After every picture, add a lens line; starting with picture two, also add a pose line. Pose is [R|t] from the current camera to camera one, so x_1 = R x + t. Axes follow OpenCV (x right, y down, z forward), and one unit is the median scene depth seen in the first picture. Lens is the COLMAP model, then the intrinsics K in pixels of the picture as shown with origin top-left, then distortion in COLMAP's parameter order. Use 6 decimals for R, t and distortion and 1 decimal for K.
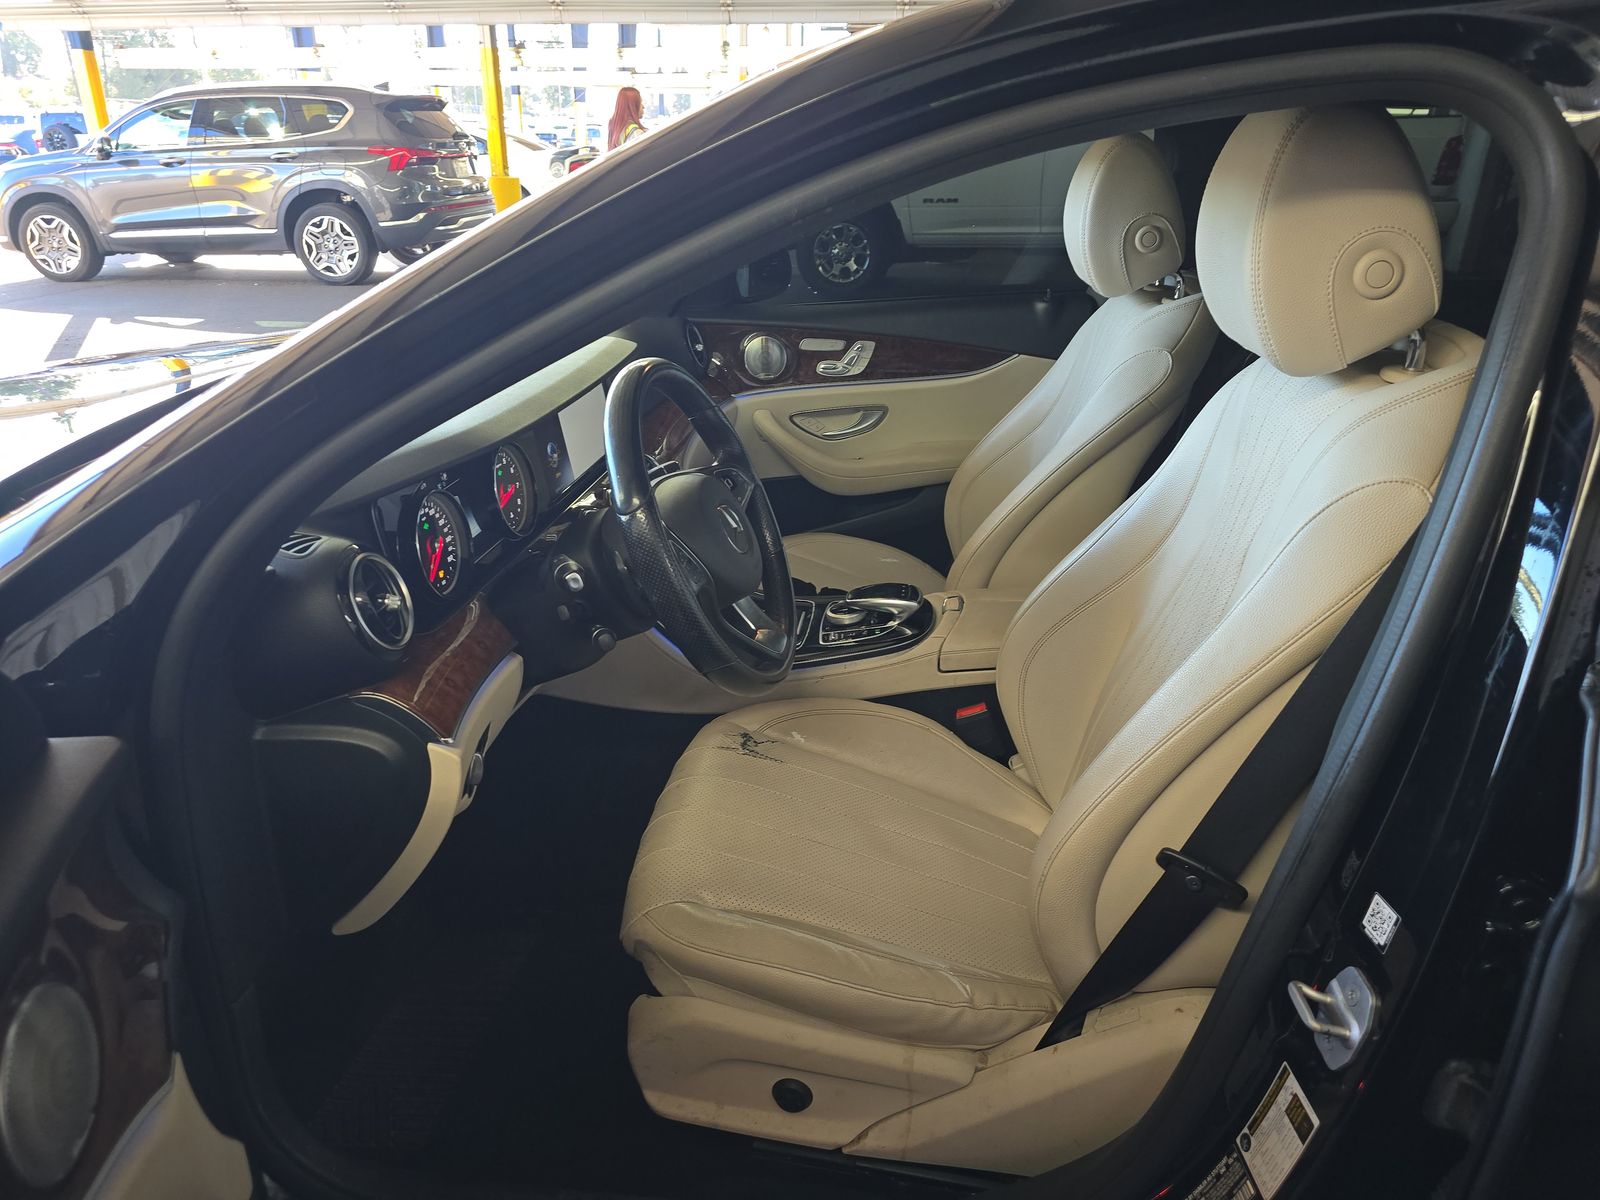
lens RADIAL K [[1099.0, 0, 800.9], [0, 1099.0, 600.7], [0, 0, 1]] dist [0.037887, -0.028673]
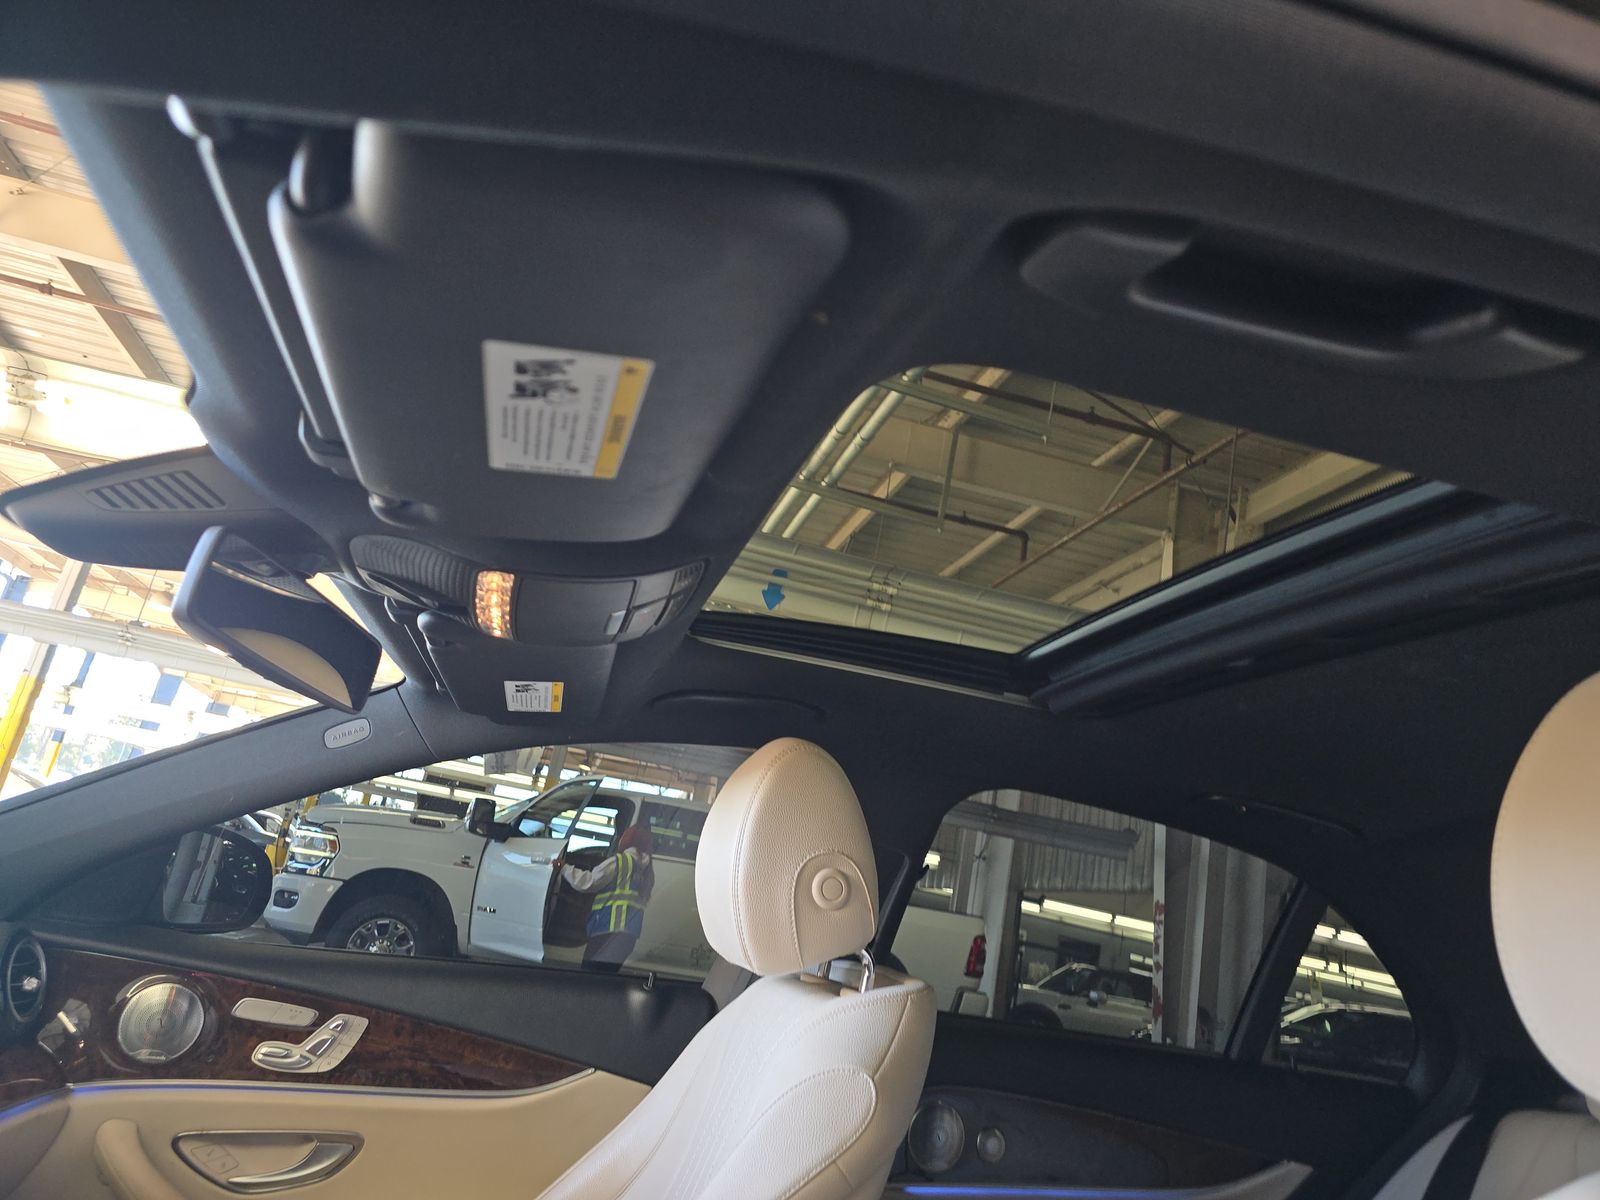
lens RADIAL K [[1099.0, 0, 797.4], [0, 1099.0, 593.9], [0, 0, 1]] dist [0.037887, -0.028673]
pose [[0.921617, 0.250183, 0.296701, 0.044445], [-0.017869, 0.791036, -0.611509, -0.049573], [-0.387690, 0.558275, 0.733502, 0.323033]]
